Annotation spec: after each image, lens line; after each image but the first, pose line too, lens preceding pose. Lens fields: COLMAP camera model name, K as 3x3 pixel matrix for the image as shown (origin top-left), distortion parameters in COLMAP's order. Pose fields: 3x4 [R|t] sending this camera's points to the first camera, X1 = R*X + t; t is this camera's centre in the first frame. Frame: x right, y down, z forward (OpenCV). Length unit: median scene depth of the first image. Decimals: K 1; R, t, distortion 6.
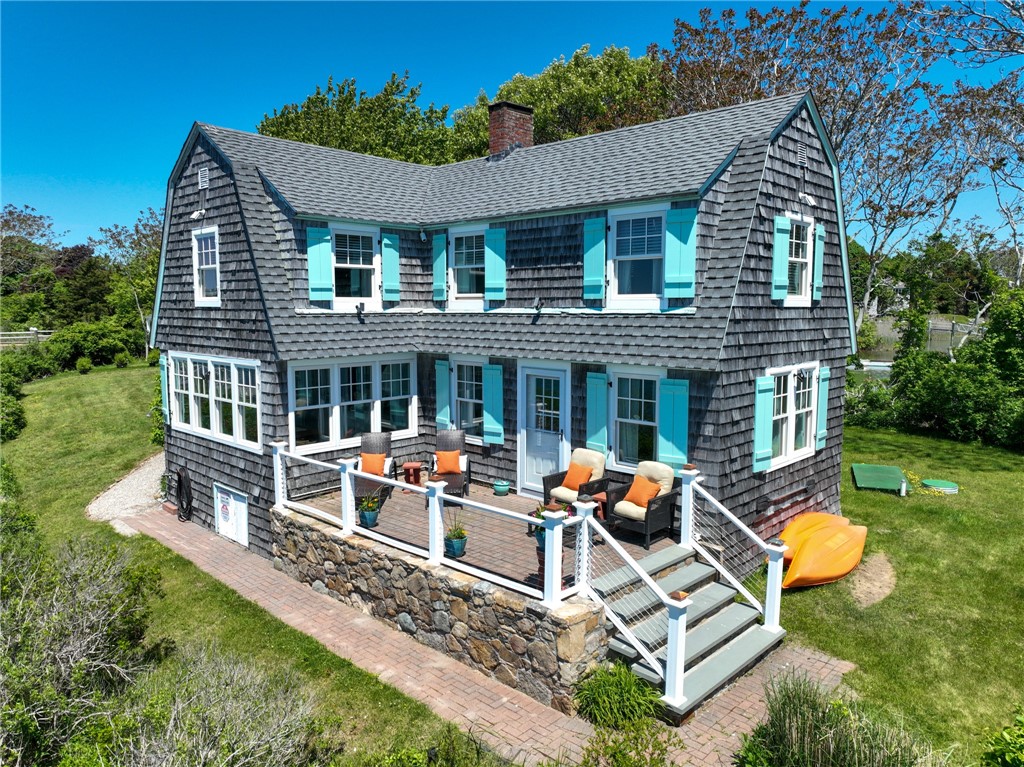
lens RADIAL K [[717.5, 0, 512.0], [0, 717.5, 383.5], [0, 0, 1]] dist [0.004518, -0.000996]
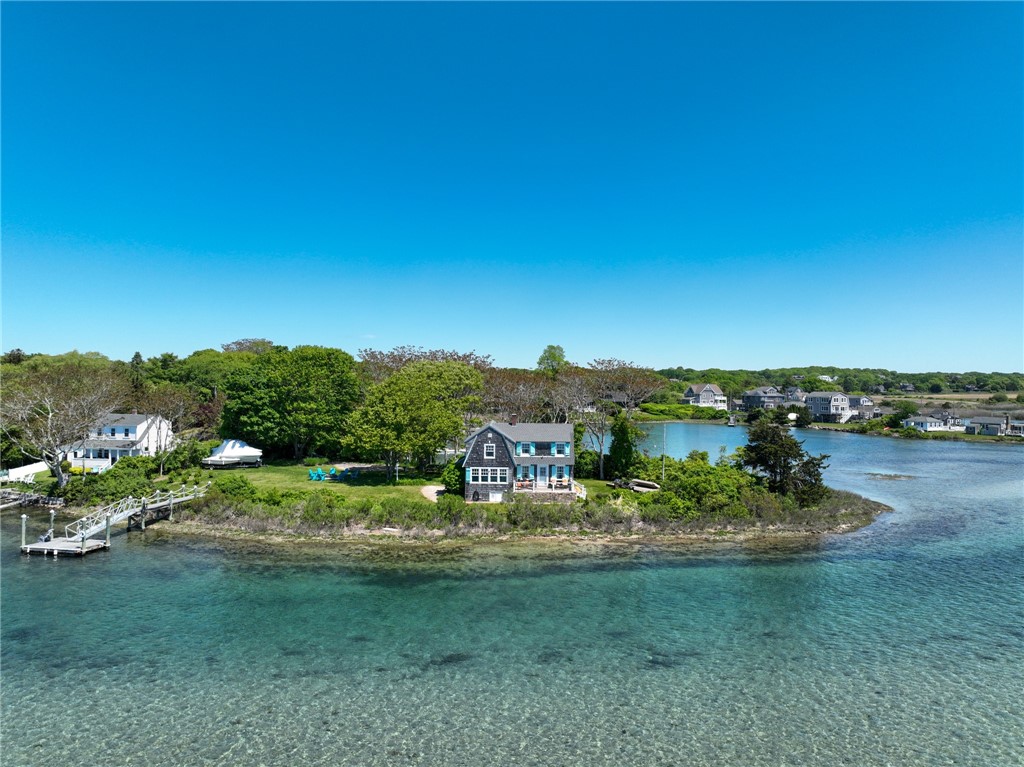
lens RADIAL K [[717.5, 0, 512.0], [0, 717.5, 383.5], [0, 0, 1]] dist [0.004518, -0.000996]
pose [[0.726440, 0.009018, 0.687171, -4.366467], [0.061939, 0.994985, -0.078536, -0.254923], [-0.684433, 0.099614, 0.722238, -3.342728]]
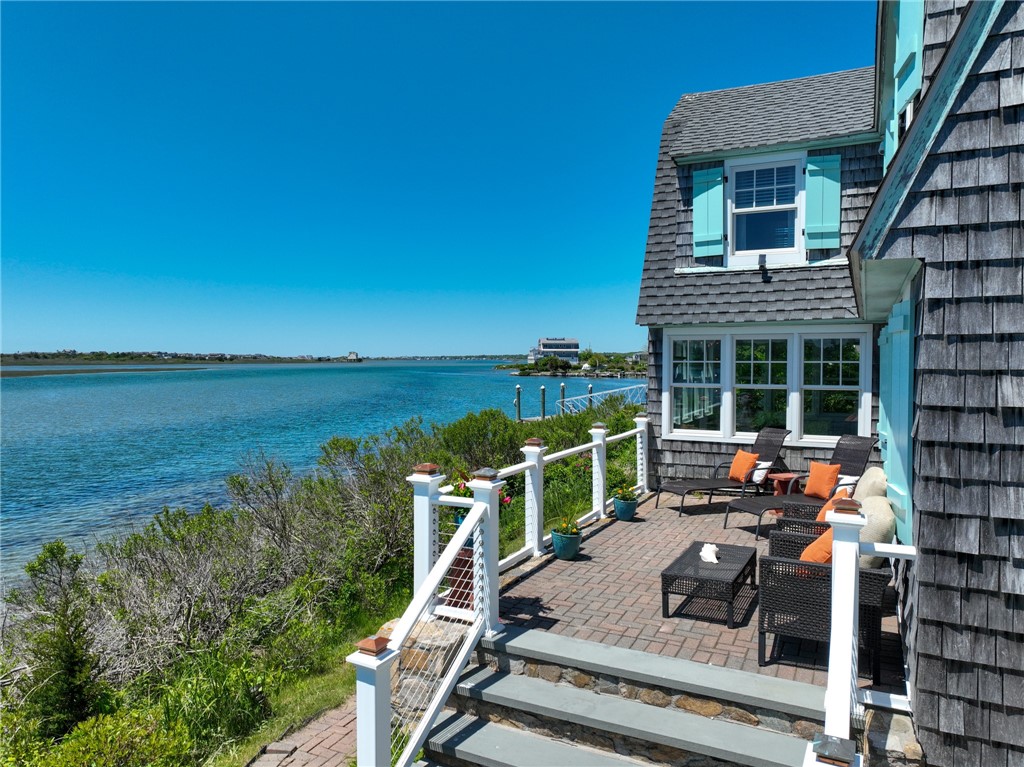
lens RADIAL K [[717.5, 0, 512.0], [0, 717.5, 383.5], [0, 0, 1]] dist [0.004518, -0.000996]
pose [[0.299287, 0.031352, -0.953648, 0.459419], [-0.102789, 0.994703, 0.000443, 0.052907], [0.948610, 0.097892, 0.300925, 0.549632]]
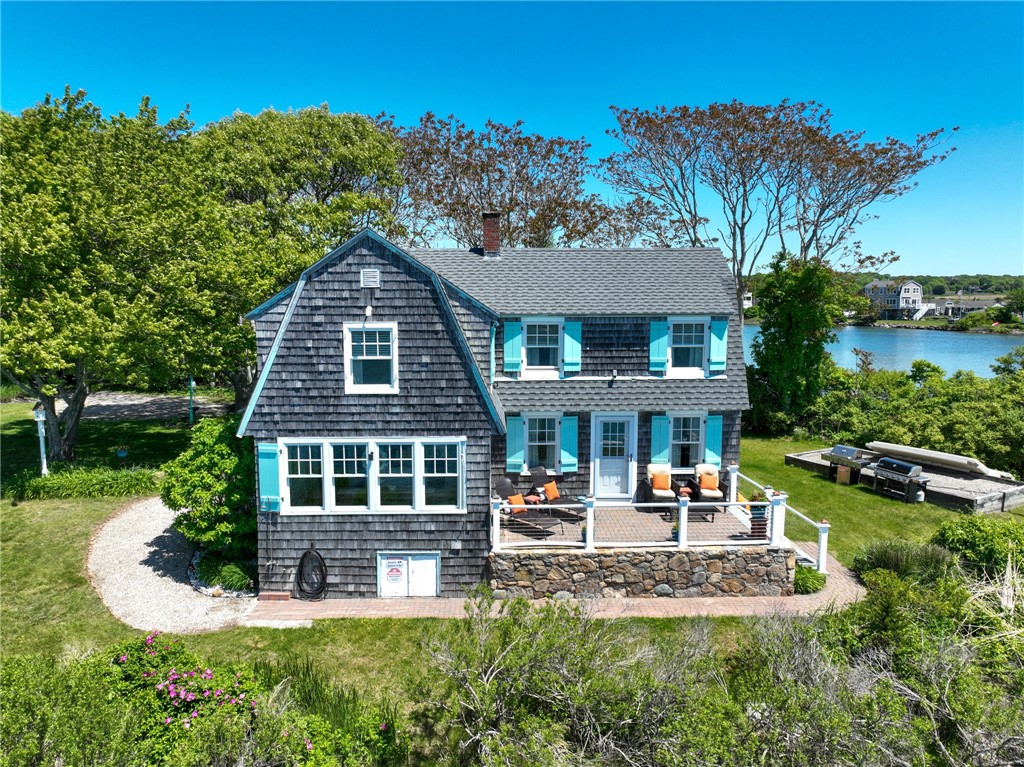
lens RADIAL K [[717.5, 0, 512.0], [0, 717.5, 383.5], [0, 0, 1]] dist [0.004518, -0.000996]
pose [[0.706932, -0.086987, 0.701912, -1.128277], [0.077300, 0.995966, 0.045576, -0.169393], [-0.703044, 0.022038, 0.710804, 0.076478]]
